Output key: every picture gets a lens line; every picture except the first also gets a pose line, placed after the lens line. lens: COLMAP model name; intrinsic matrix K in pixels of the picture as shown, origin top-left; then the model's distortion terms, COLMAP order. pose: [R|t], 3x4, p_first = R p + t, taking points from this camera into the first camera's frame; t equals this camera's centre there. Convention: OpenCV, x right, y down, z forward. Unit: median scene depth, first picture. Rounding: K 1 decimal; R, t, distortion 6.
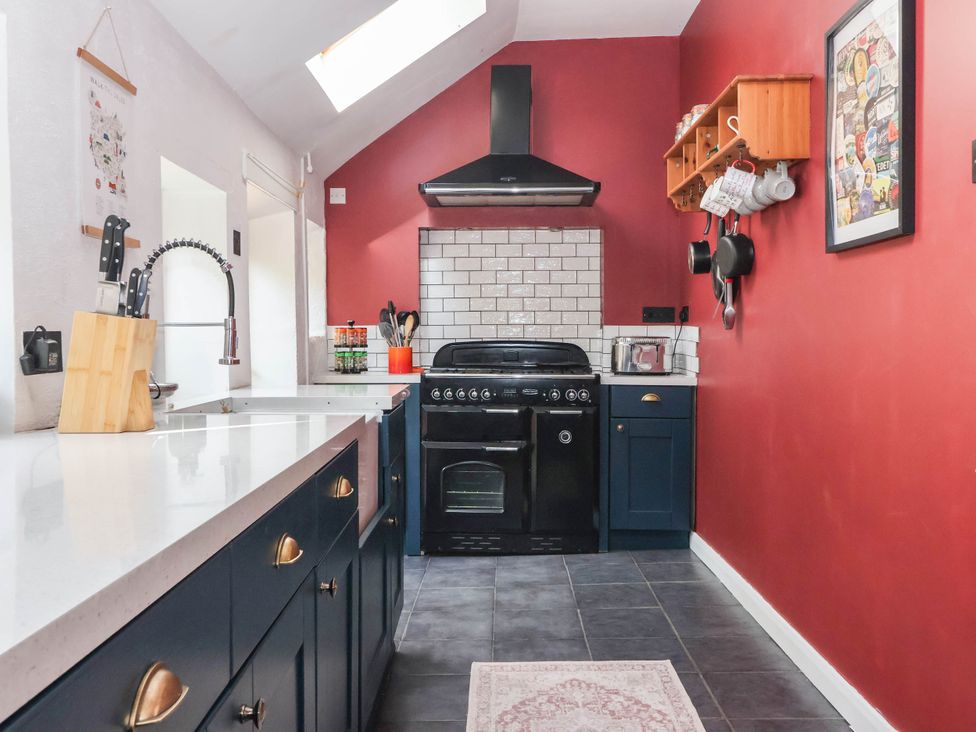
lens RADIAL K [[863.3, 0, 481.0], [0, 863.3, 346.6], [0, 0, 1]] dist [0.011153, -0.000797]
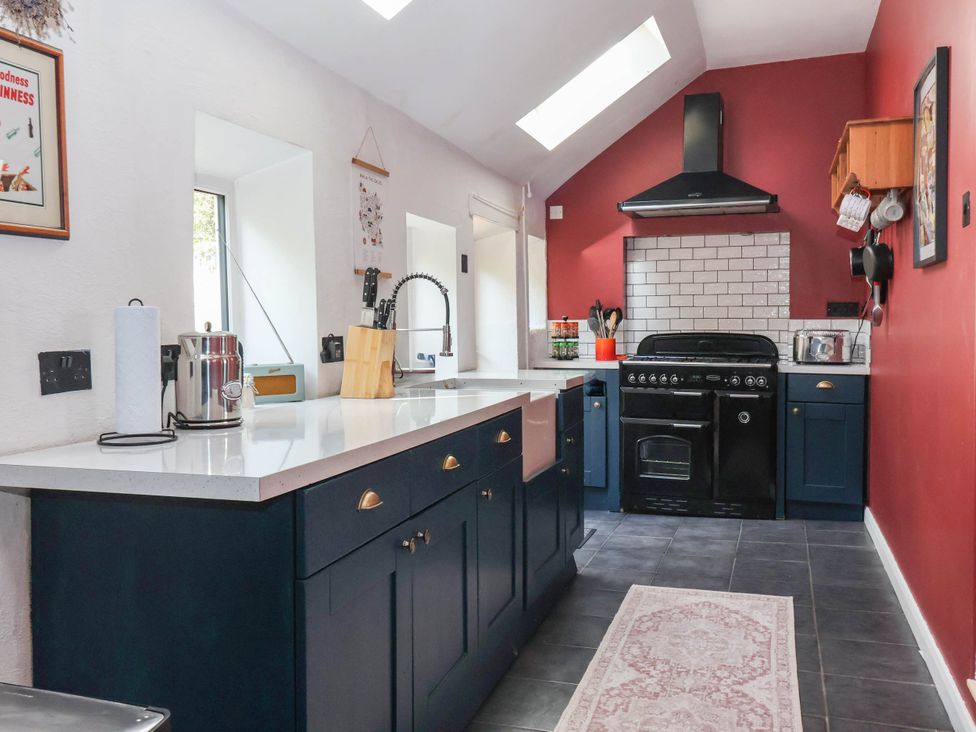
lens RADIAL K [[863.3, 0, 481.0], [0, 863.3, 346.6], [0, 0, 1]] dist [0.011153, -0.000797]
pose [[0.953183, 0.006489, -0.302324, 0.134282], [-0.000139, 0.999779, 0.021021, -0.017017], [0.302394, -0.019995, 0.952973, -0.248697]]
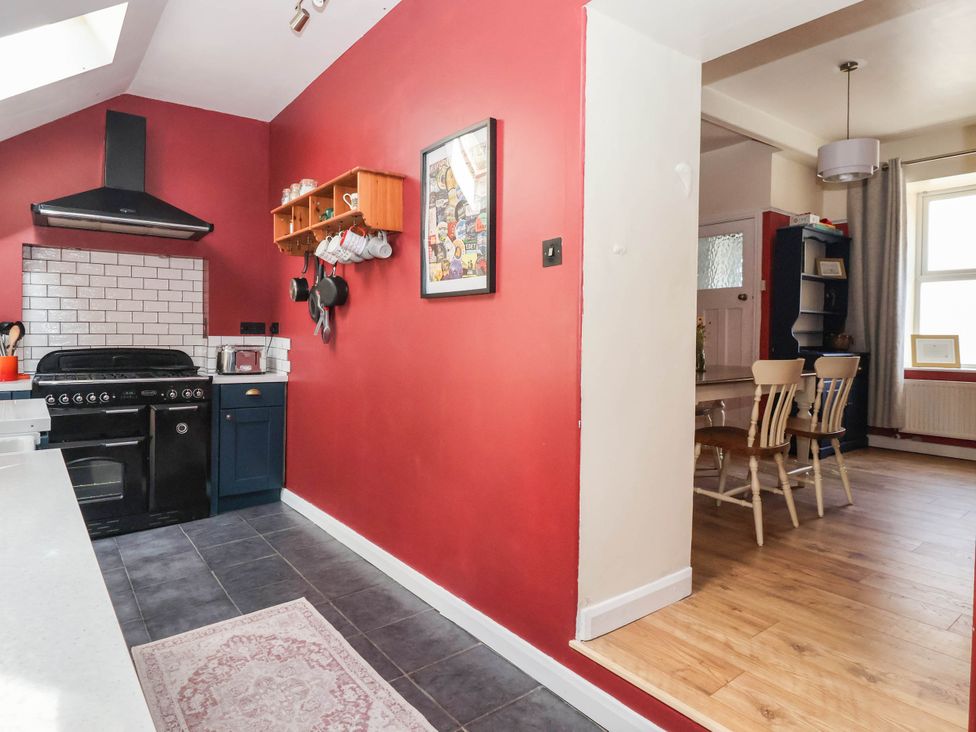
lens RADIAL K [[576.0, 0, 482.8], [0, 576.0, 341.8], [0, 0, 1]] dist [-0.001868, -0.003327]
pose [[0.779768, -0.000165, 0.626069, -0.098068], [-0.002465, 0.999991, 0.003334, -0.026439], [-0.626064, -0.004143, 0.779761, 0.116252]]
